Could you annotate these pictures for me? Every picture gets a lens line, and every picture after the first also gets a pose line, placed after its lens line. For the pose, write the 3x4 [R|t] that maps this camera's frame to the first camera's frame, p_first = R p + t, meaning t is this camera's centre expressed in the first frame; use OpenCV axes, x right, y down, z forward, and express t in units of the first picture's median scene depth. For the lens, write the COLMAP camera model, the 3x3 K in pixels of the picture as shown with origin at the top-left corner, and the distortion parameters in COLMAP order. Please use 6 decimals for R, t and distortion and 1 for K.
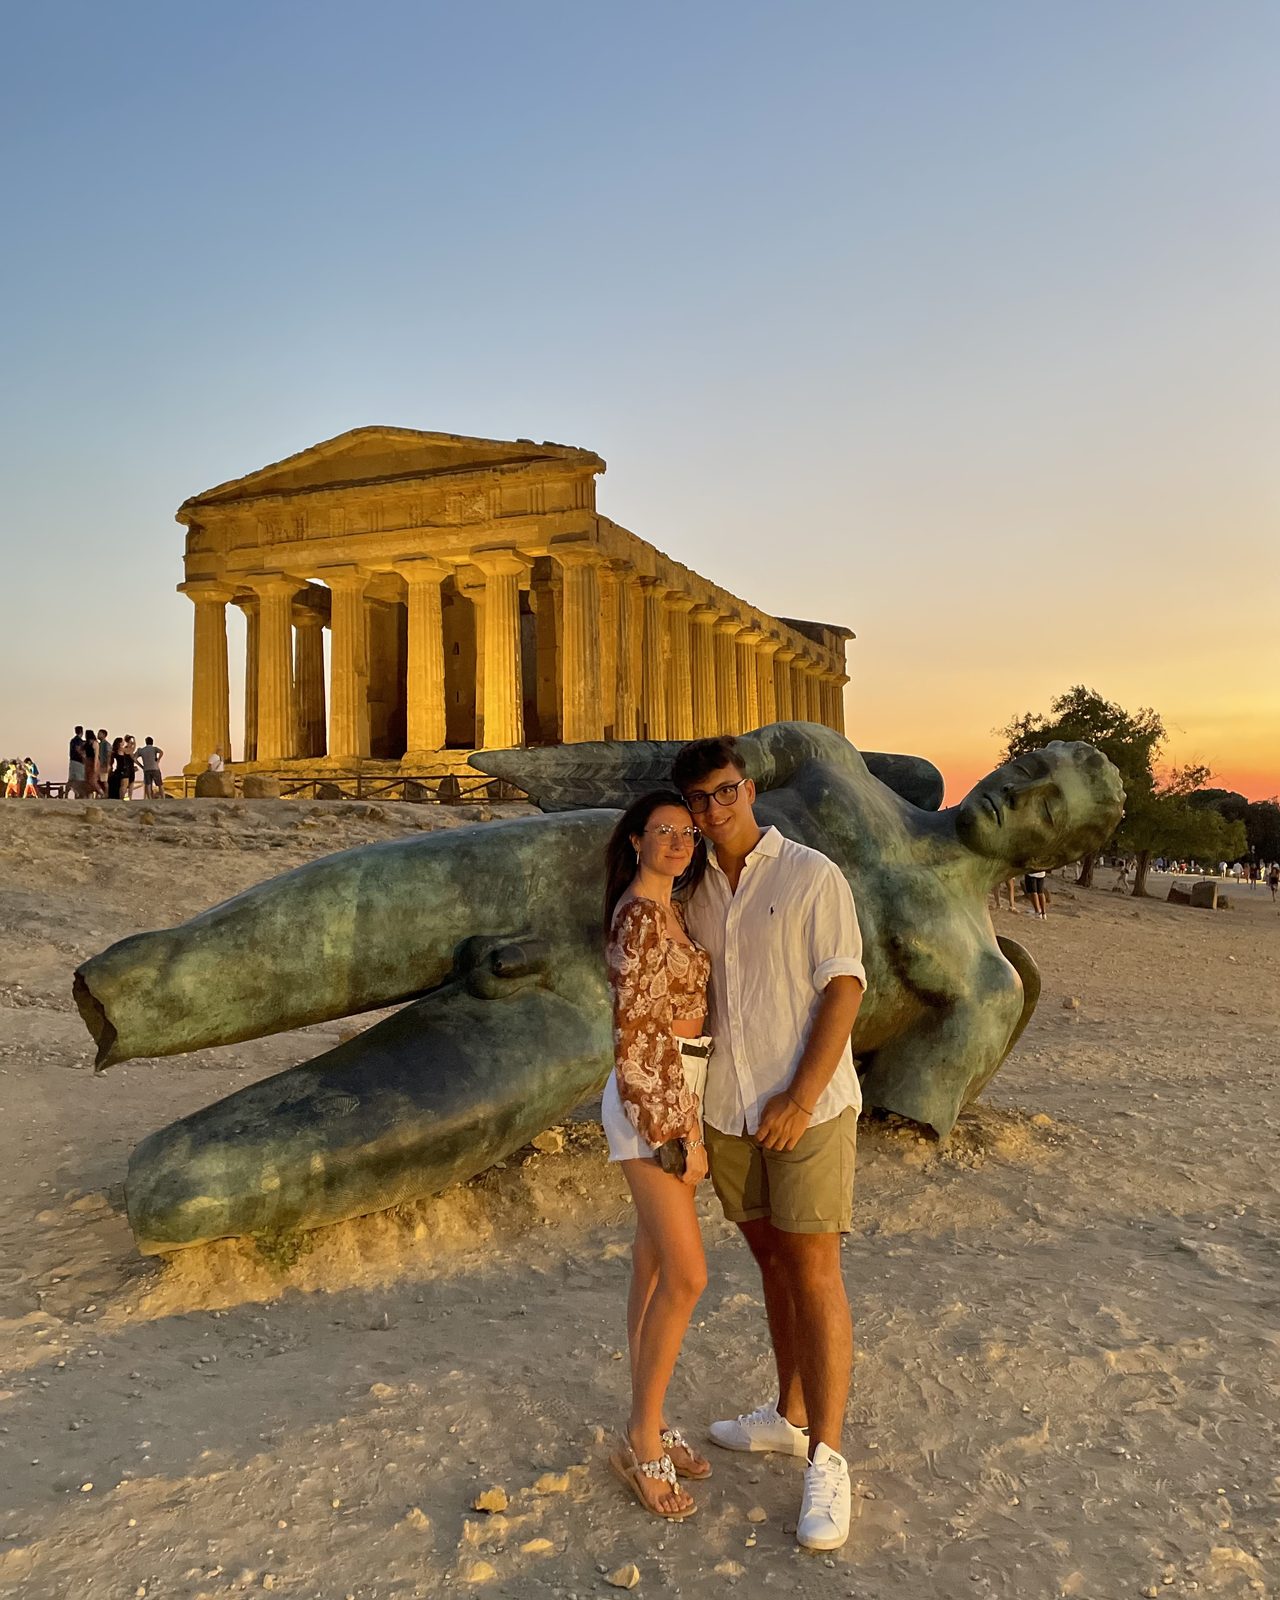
lens RADIAL K [[1397.8, 0, 640.0], [0, 1397.8, 800.0], [0, 0, 1]] dist [0.092110, -0.012447]
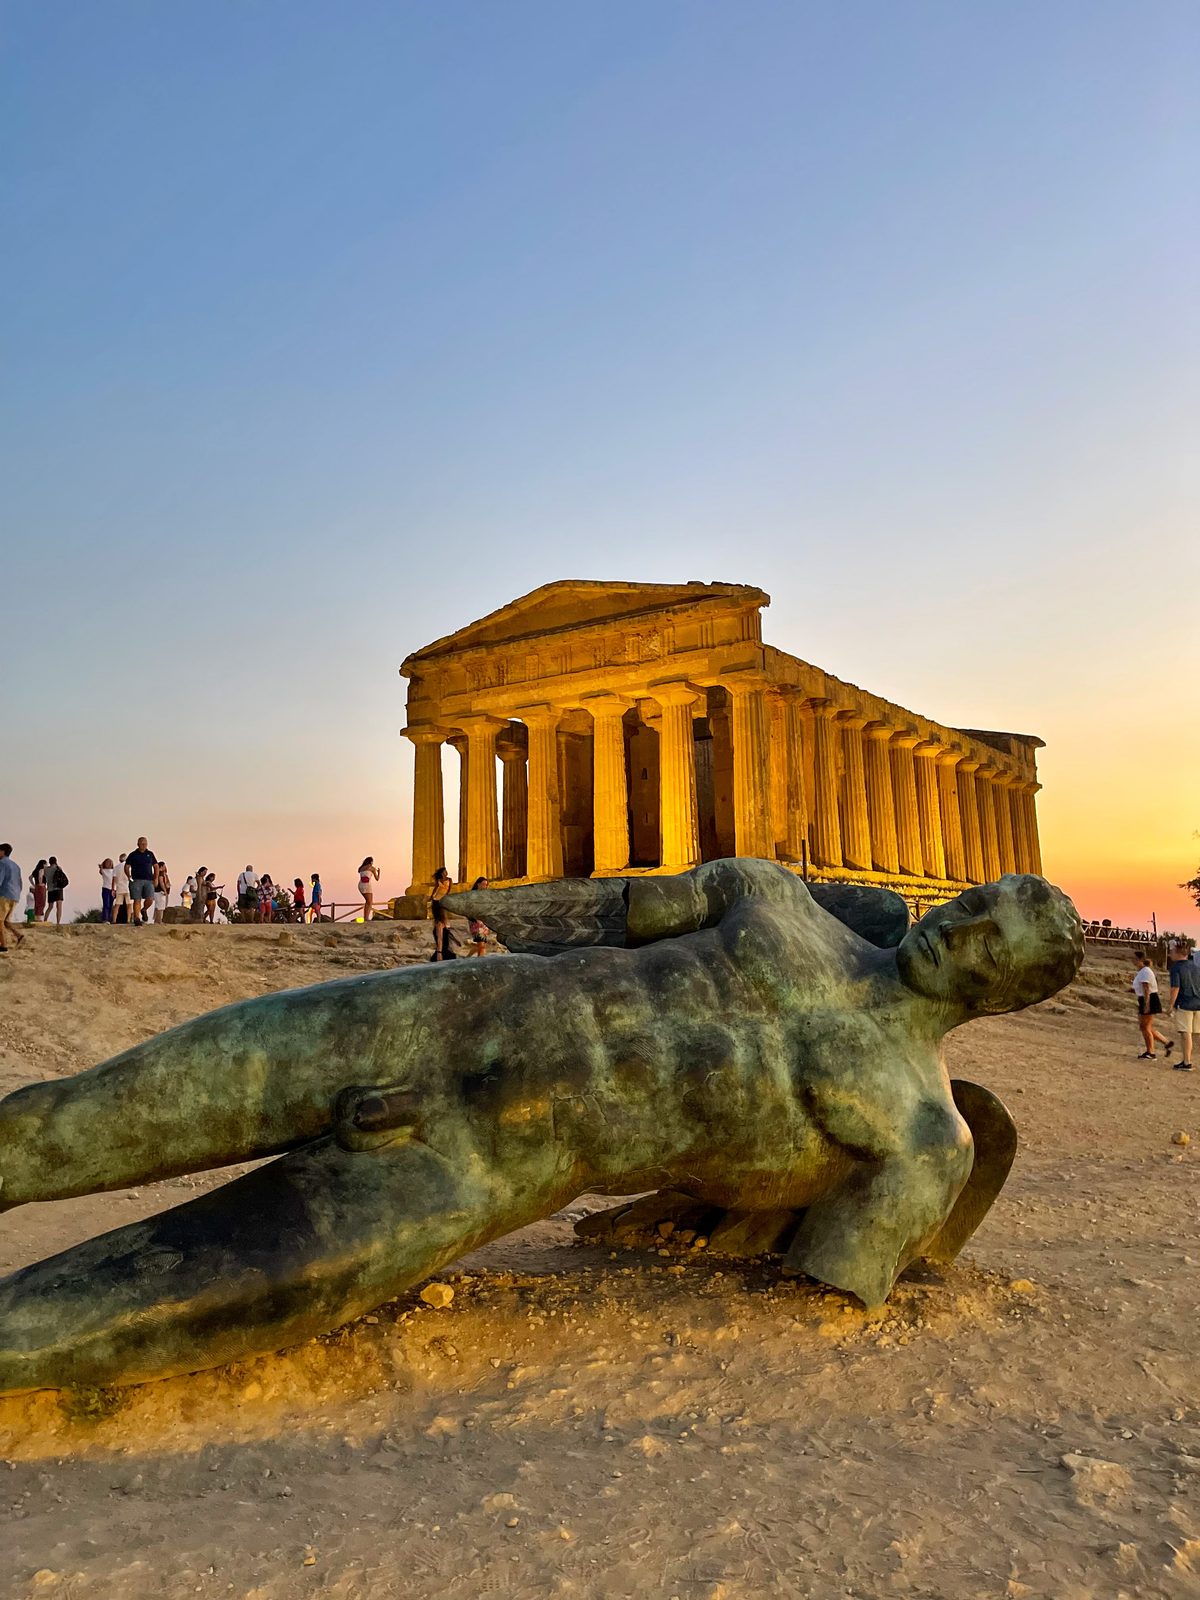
lens RADIAL K [[1285.9, 0, 600.0], [0, 1285.9, 800.0], [0, 0, 1]] dist [0.046995, -0.047893]
pose [[0.971402, -0.036659, -0.234596, 0.249455], [0.017915, 0.996509, -0.081537, -0.026601], [0.236766, 0.075002, 0.968667, 0.104971]]
